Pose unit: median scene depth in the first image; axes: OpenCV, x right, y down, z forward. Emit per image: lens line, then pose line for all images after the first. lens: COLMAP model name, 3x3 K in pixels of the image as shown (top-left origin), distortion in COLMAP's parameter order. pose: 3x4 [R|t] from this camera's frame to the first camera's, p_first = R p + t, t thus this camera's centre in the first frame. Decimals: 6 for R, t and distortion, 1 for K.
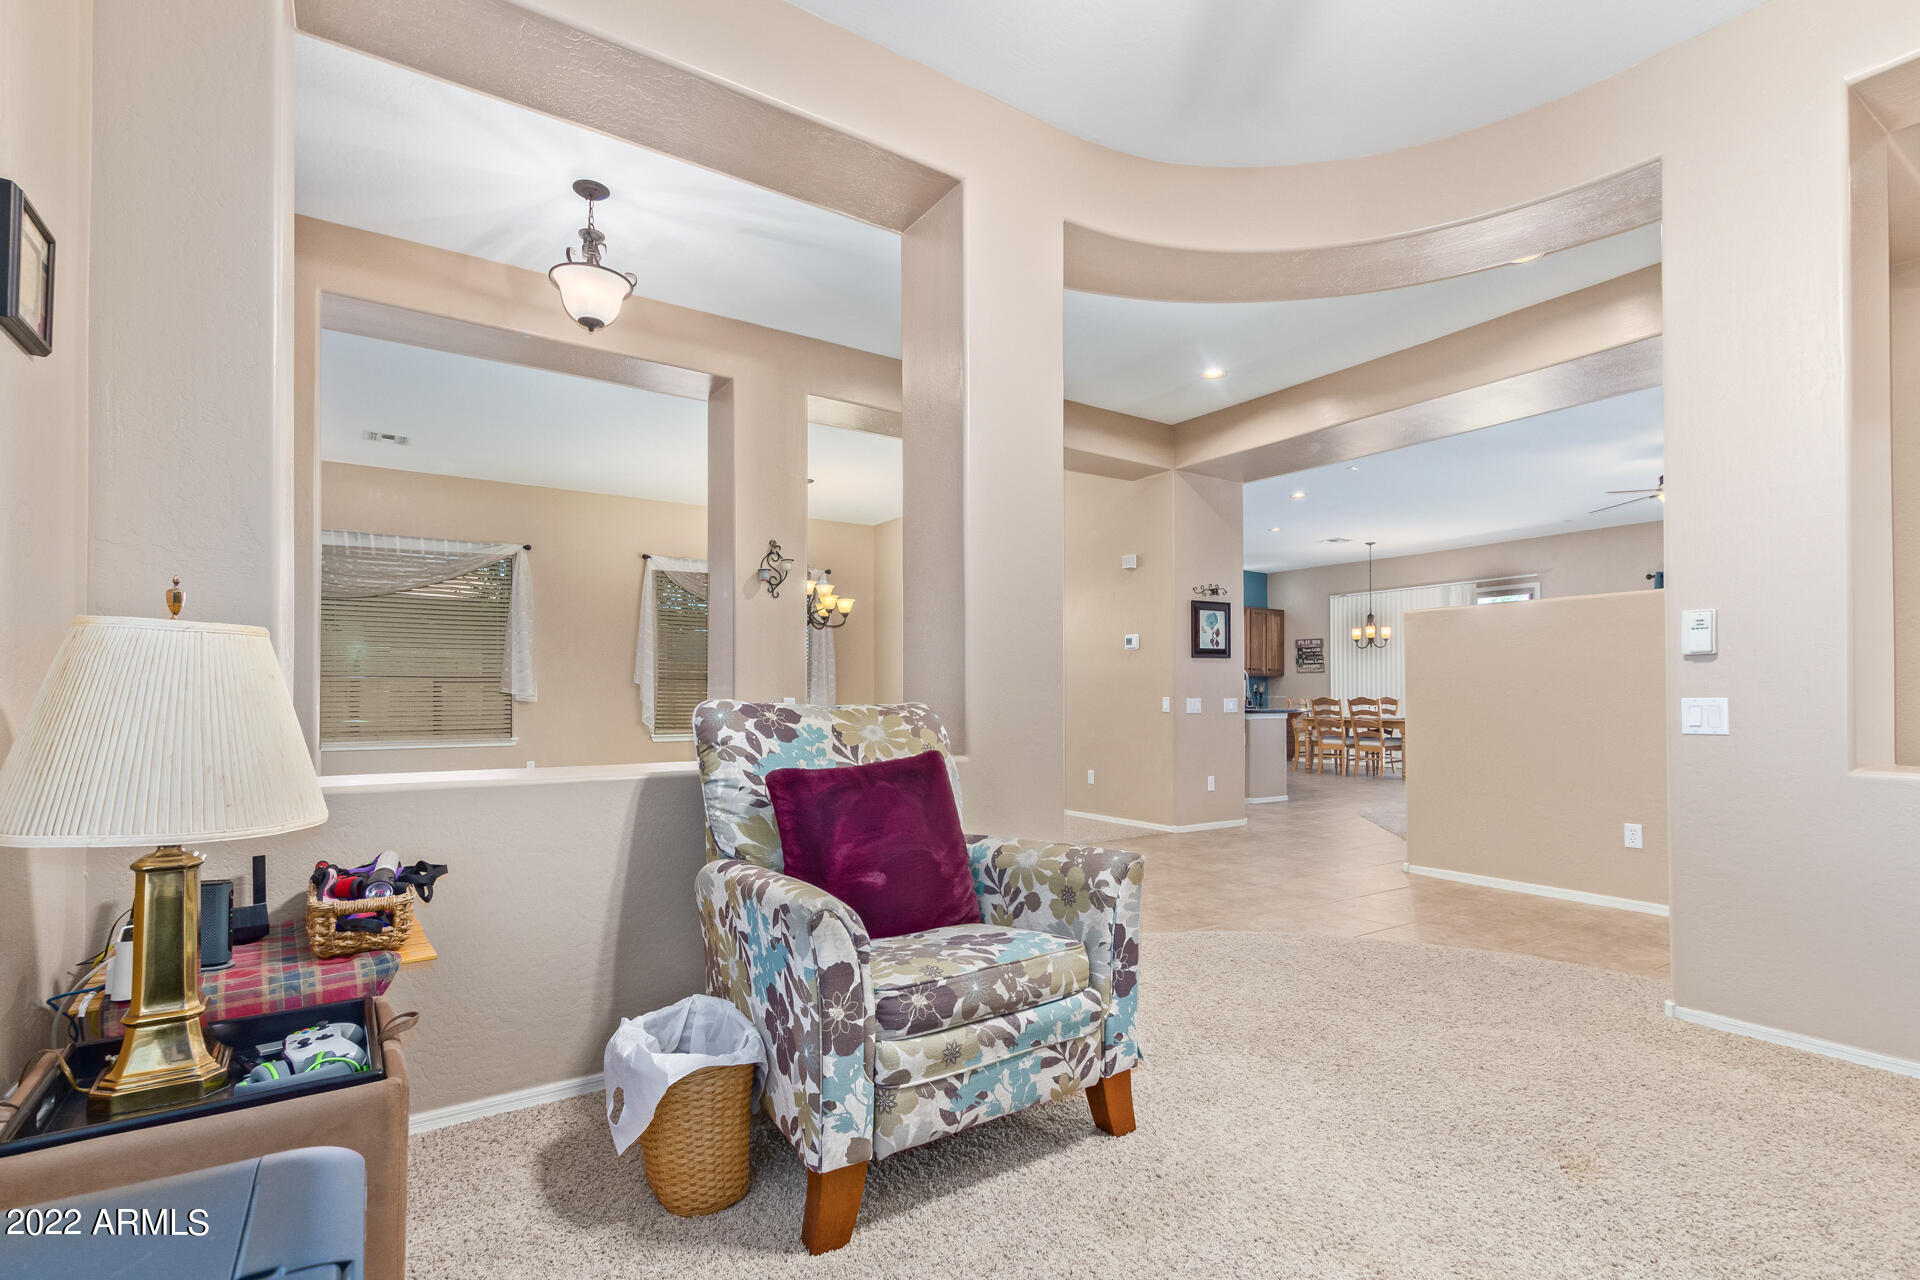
lens RADIAL K [[896.5, 0, 959.3], [0, 896.5, 686.6], [0, 0, 1]] dist [0.028510, -0.012421]
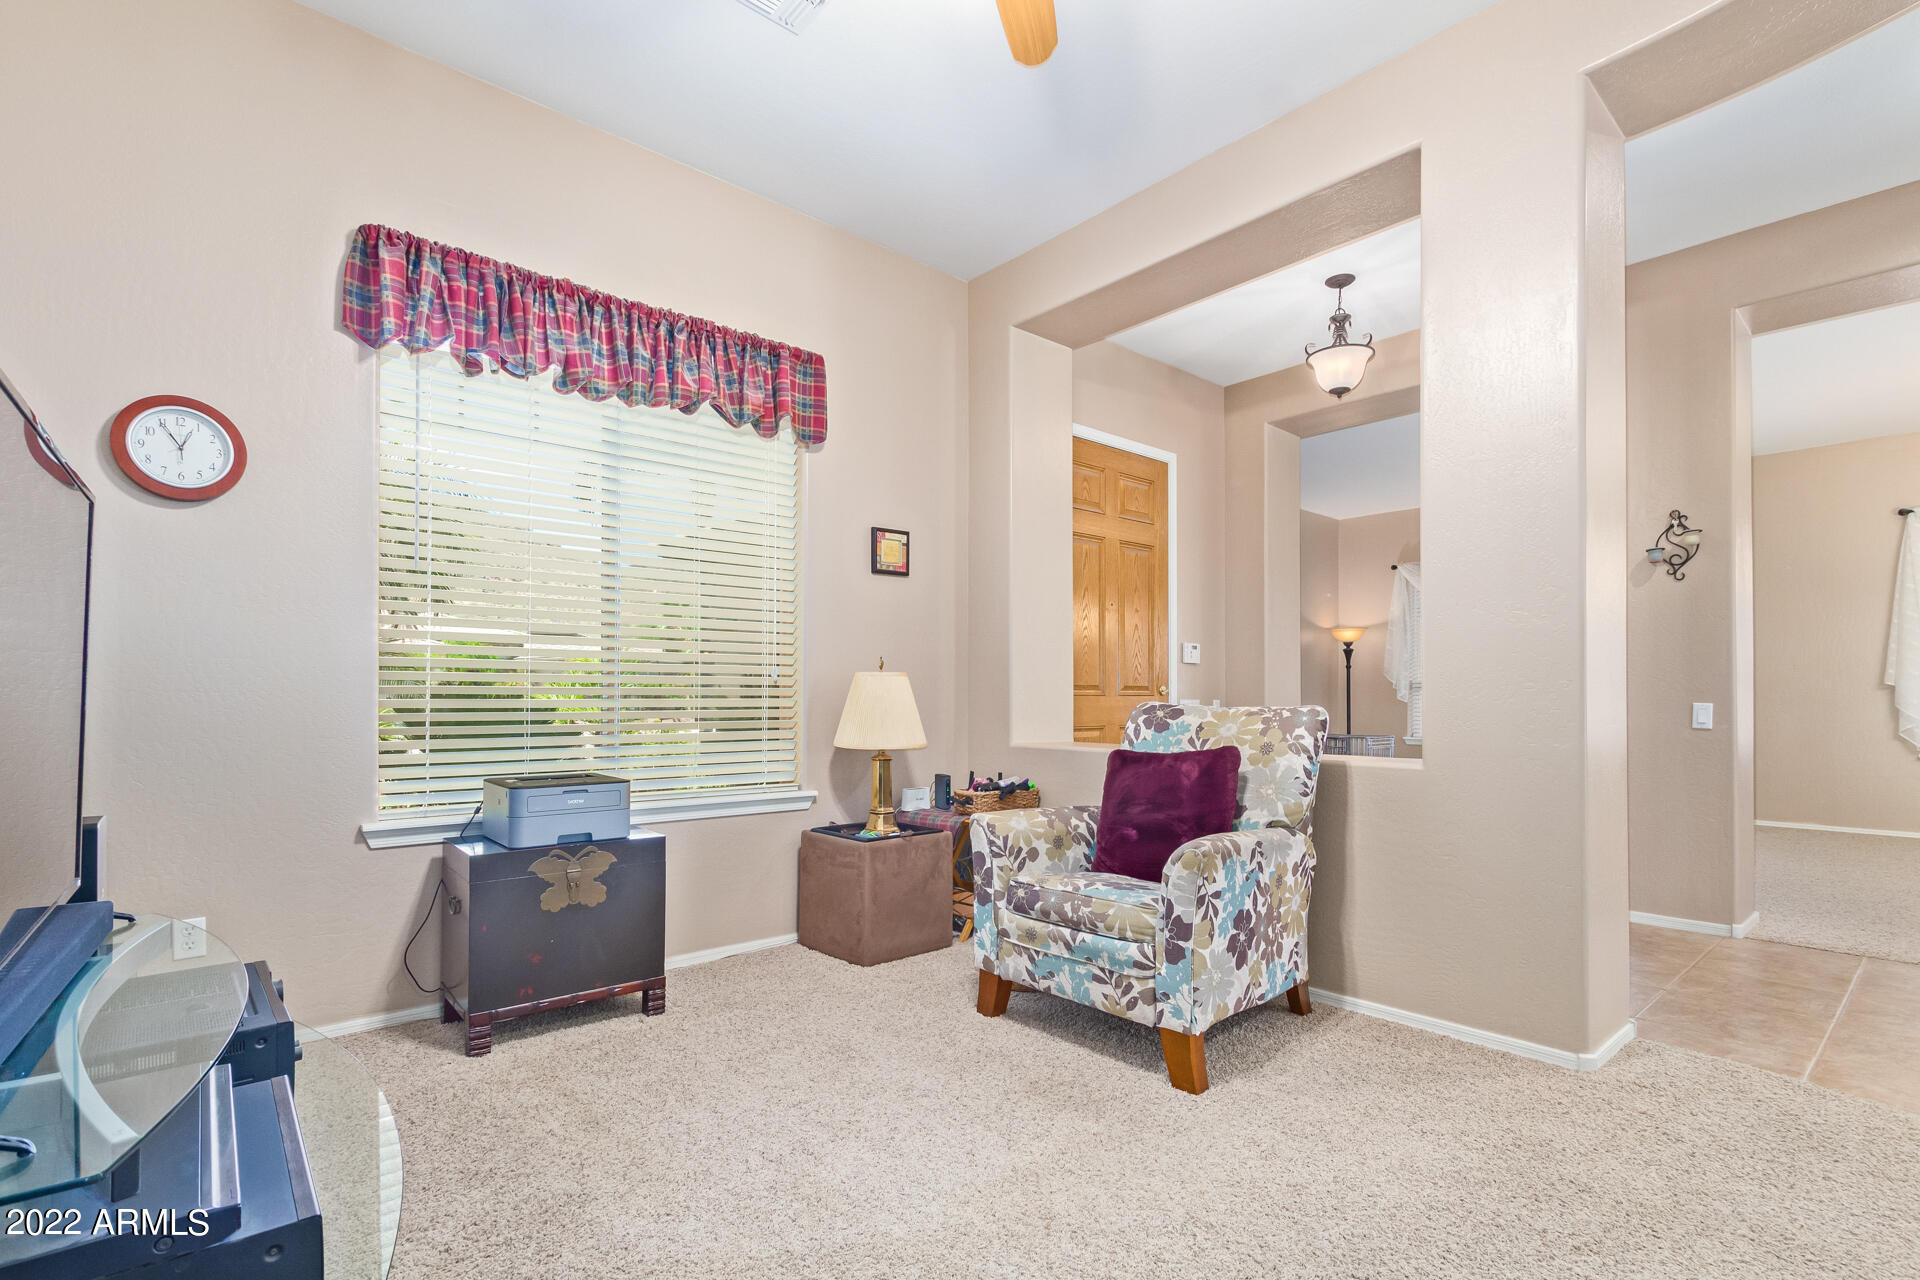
lens RADIAL K [[891.2, 0, 959.4], [0, 891.2, 693.9], [0, 0, 1]] dist [0.028604, 0.000098]
pose [[0.137415, -0.004020, -0.990505, 1.369507], [0.007016, 0.999971, -0.003085, 0.005916], [0.990489, -0.006525, 0.137439, 0.629342]]
